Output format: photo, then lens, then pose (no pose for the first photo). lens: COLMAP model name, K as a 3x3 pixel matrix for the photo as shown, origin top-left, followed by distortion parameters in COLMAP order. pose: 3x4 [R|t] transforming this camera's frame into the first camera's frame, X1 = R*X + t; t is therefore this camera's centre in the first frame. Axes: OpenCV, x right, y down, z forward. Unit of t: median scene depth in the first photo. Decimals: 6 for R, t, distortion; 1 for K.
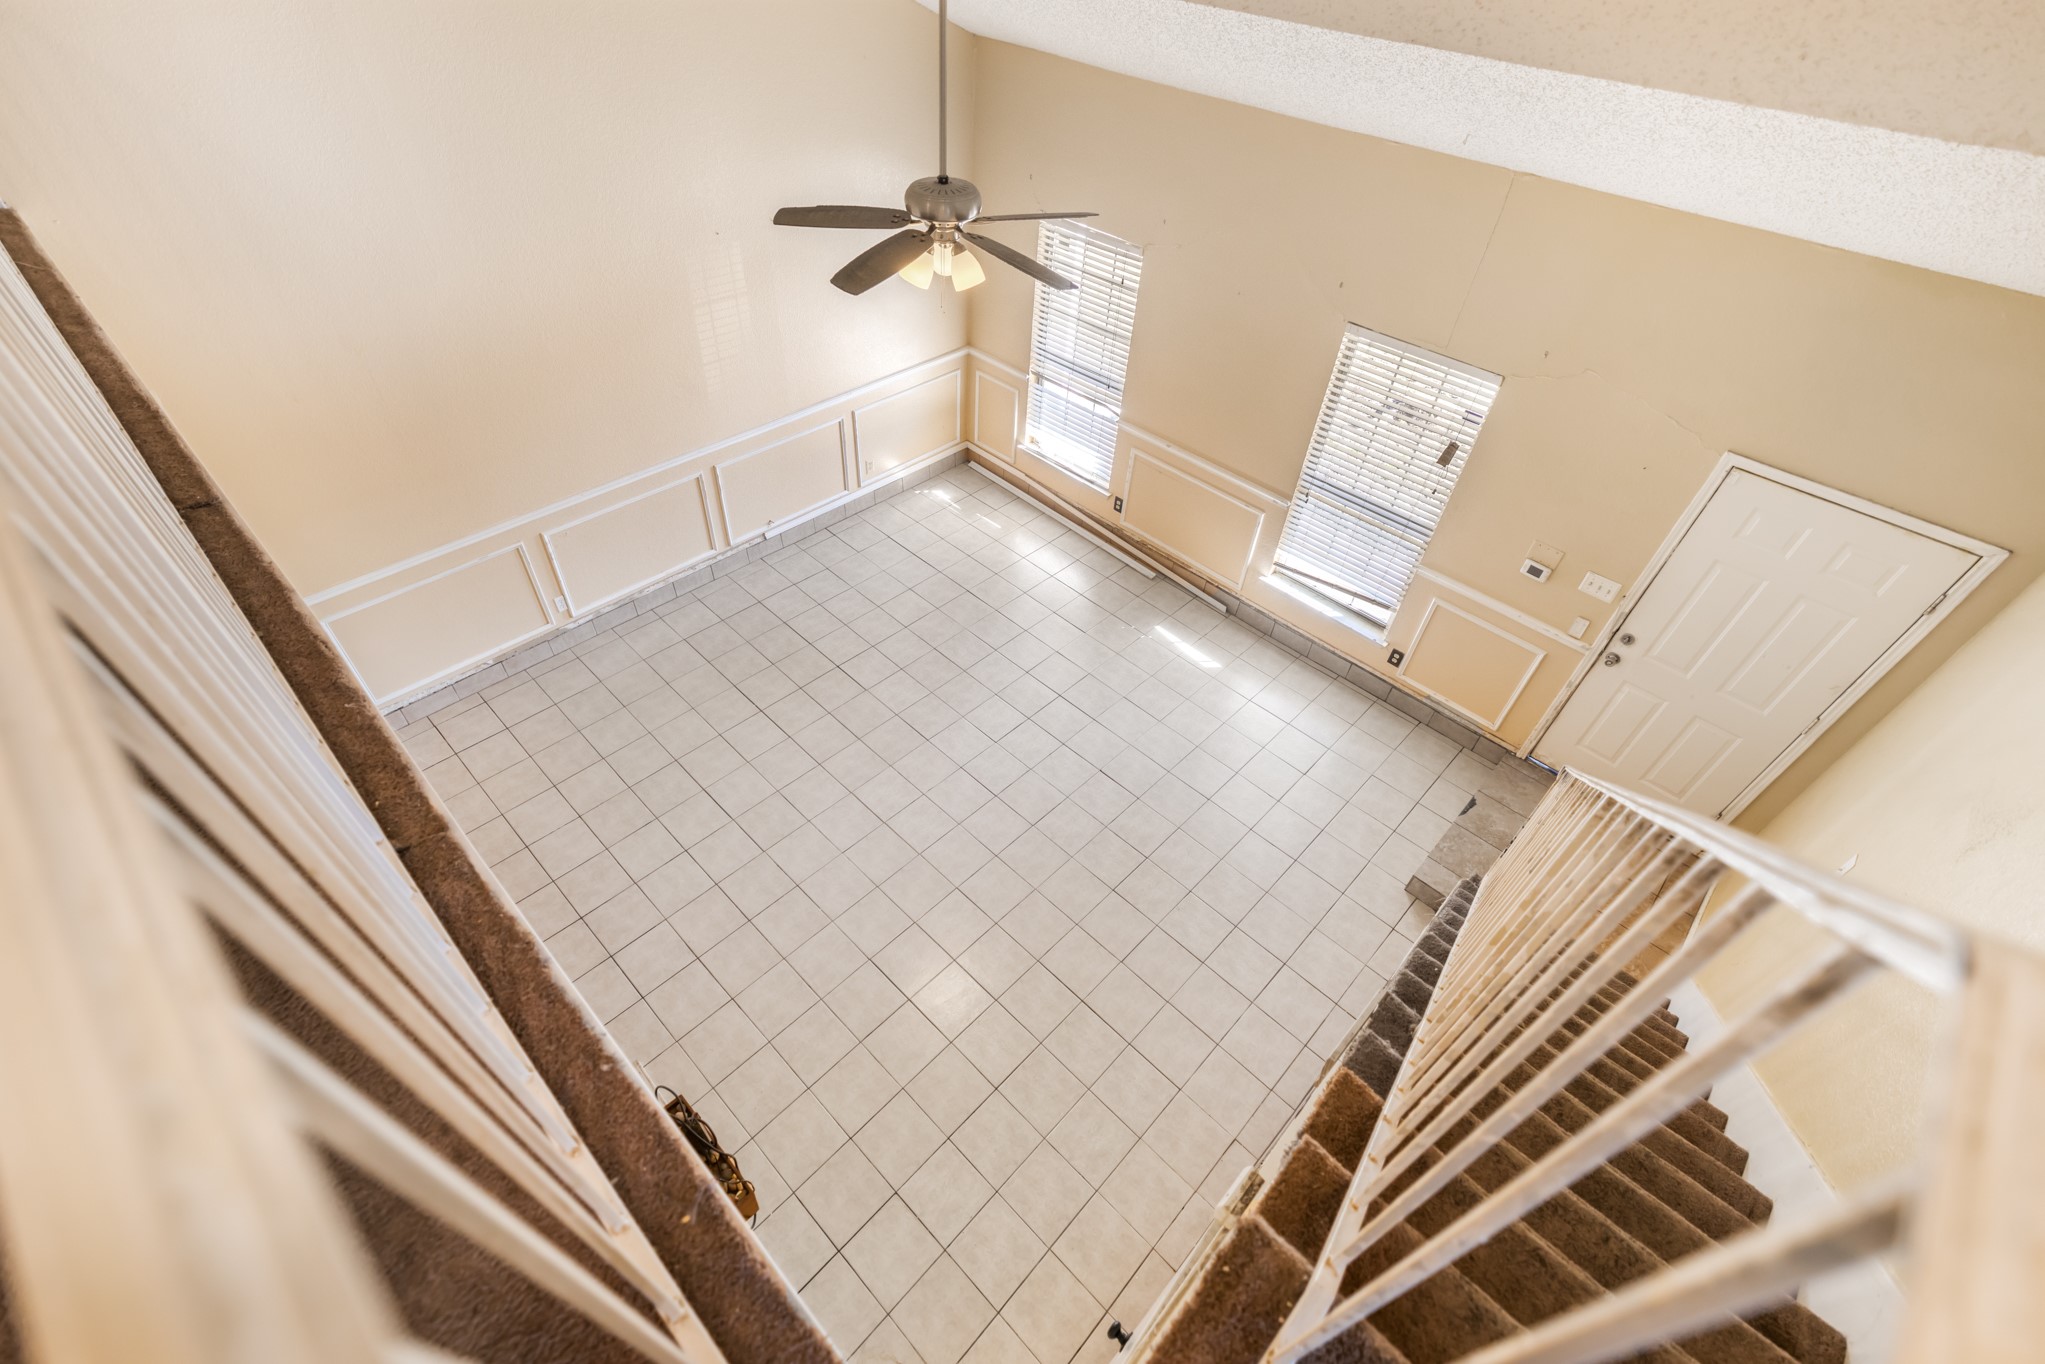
lens RADIAL K [[890.6, 0, 996.2], [0, 890.6, 690.2], [0, 0, 1]] dist [0.000002, 0.000027]
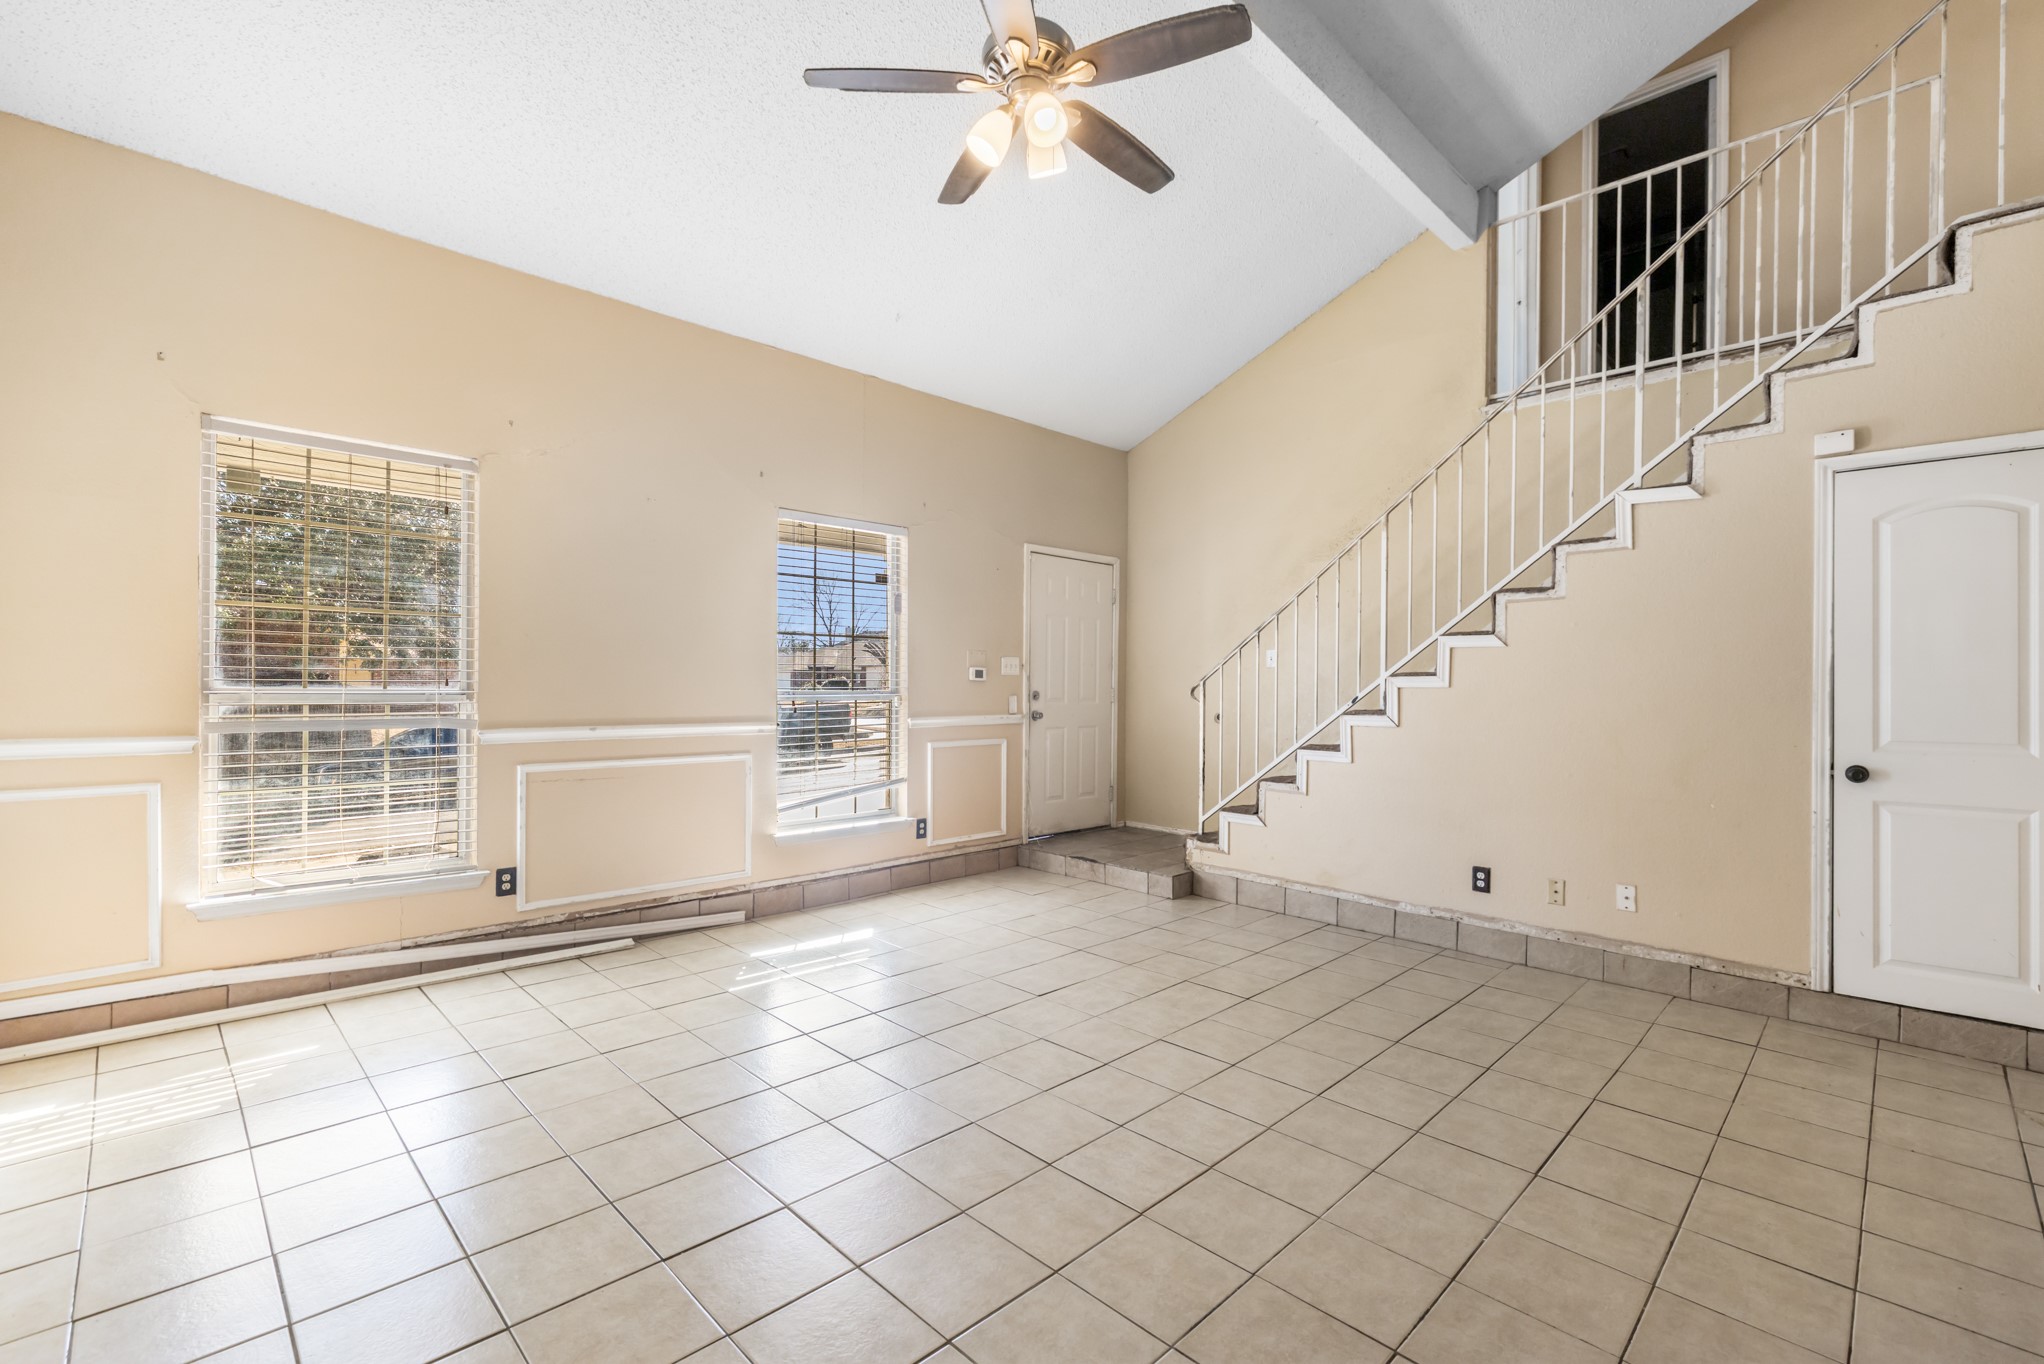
lens RADIAL K [[893.3, 0, 1004.8], [0, 893.3, 689.4], [0, 0, 1]] dist [0.002400, 0.000877]
pose [[0.019295, -0.037311, 0.999117, -0.457734], [0.704714, 0.709375, 0.012881, -0.081957], [-0.709229, 0.703844, 0.039981, 0.704927]]
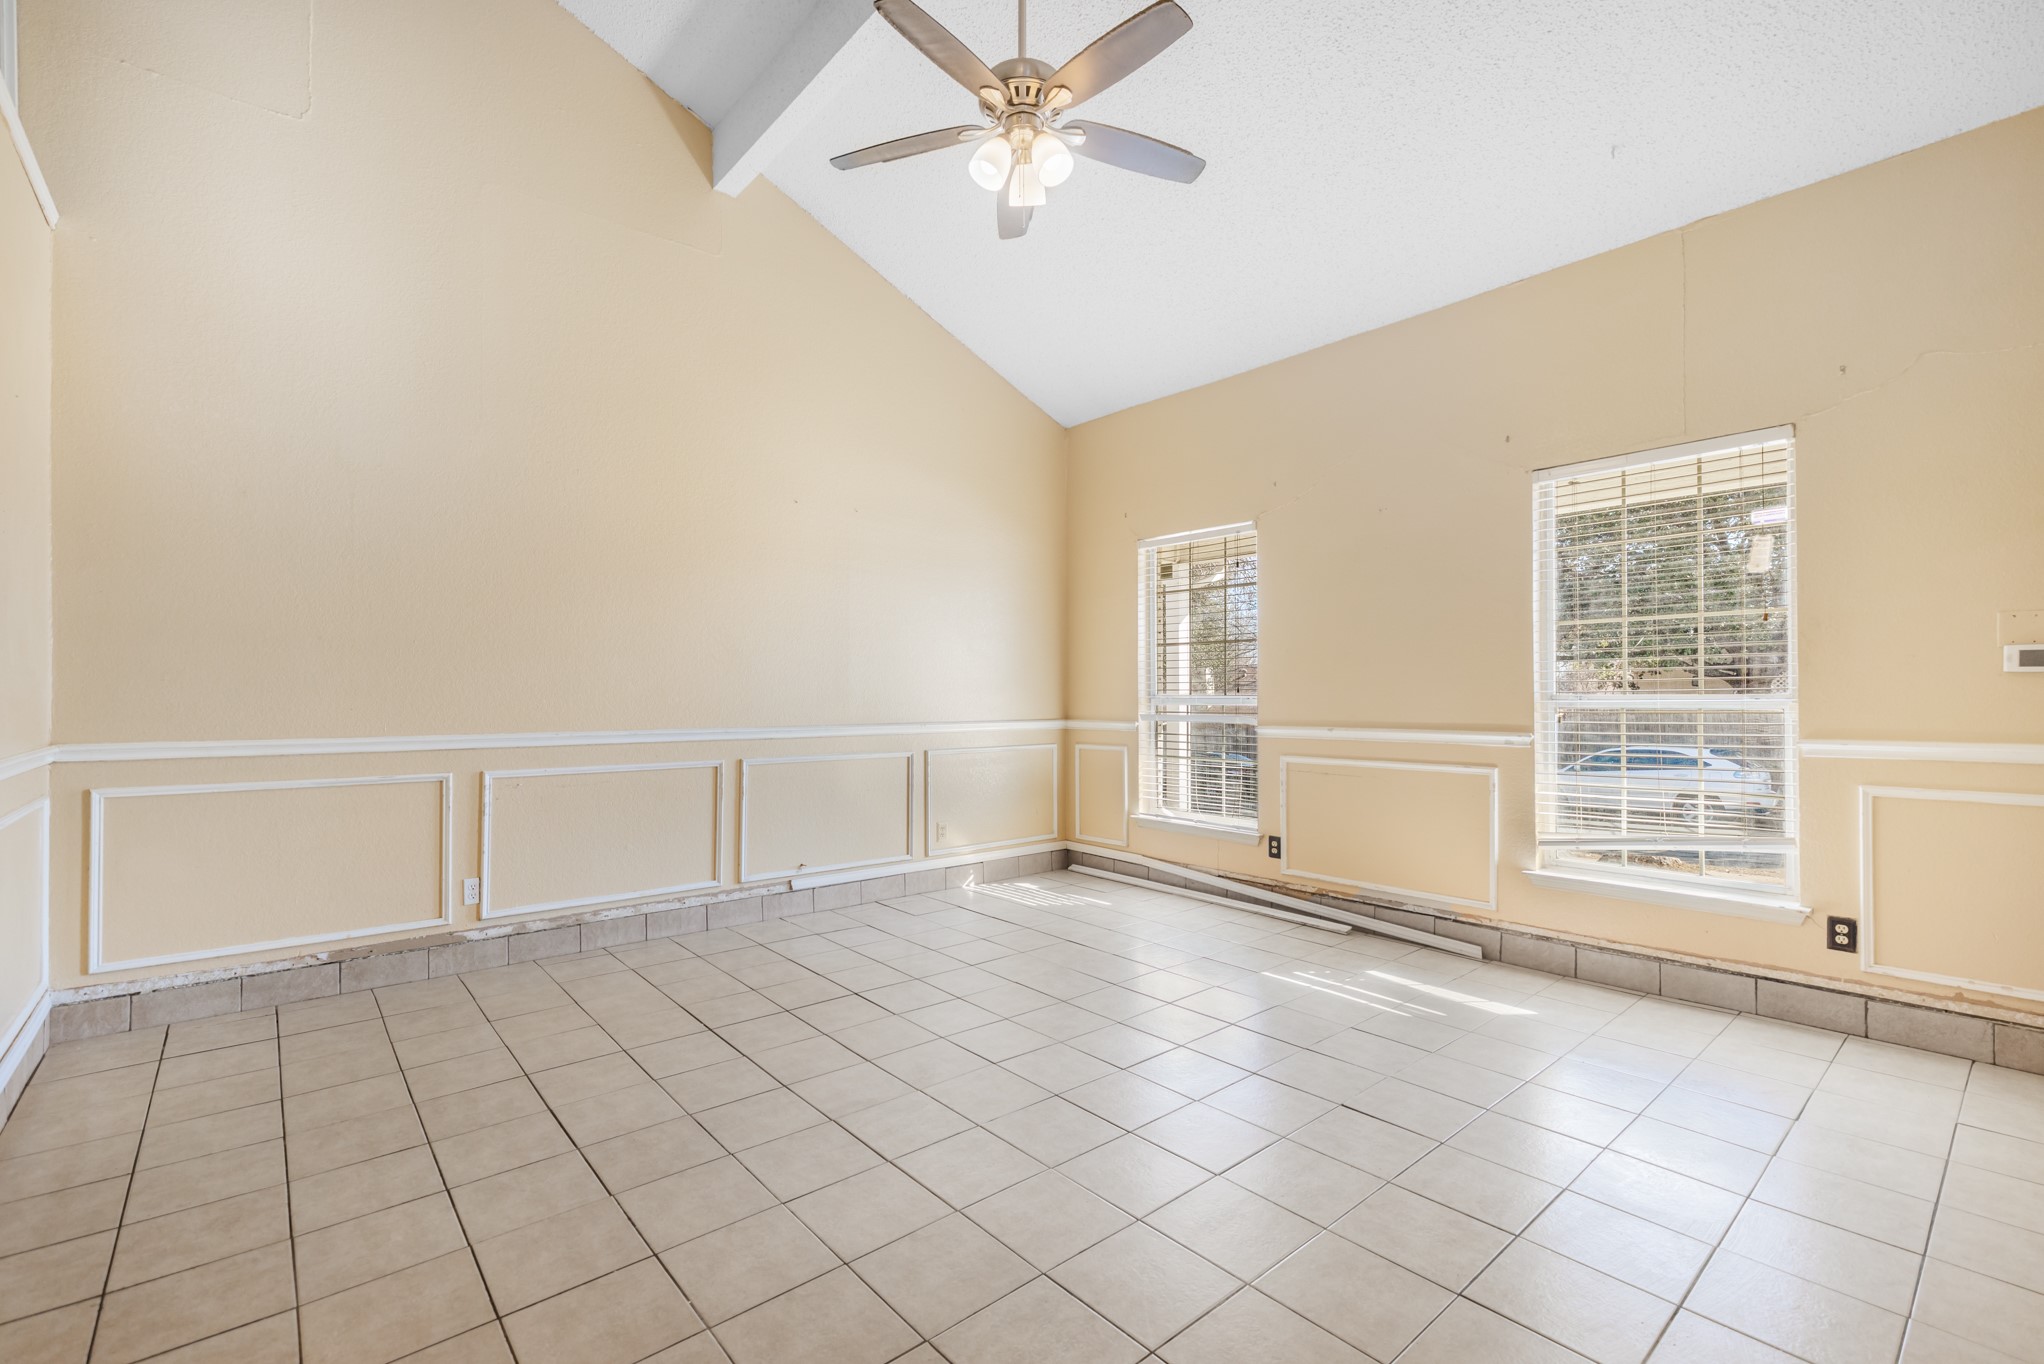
lens RADIAL K [[893.3, 0, 1004.8], [0, 893.3, 689.4], [0, 0, 1]] dist [0.002400, 0.000877]
pose [[0.995060, -0.041383, -0.090234, -0.011604], [-0.035298, 0.702072, -0.711230, 0.242385], [0.092784, 0.710902, 0.697144, 0.405596]]
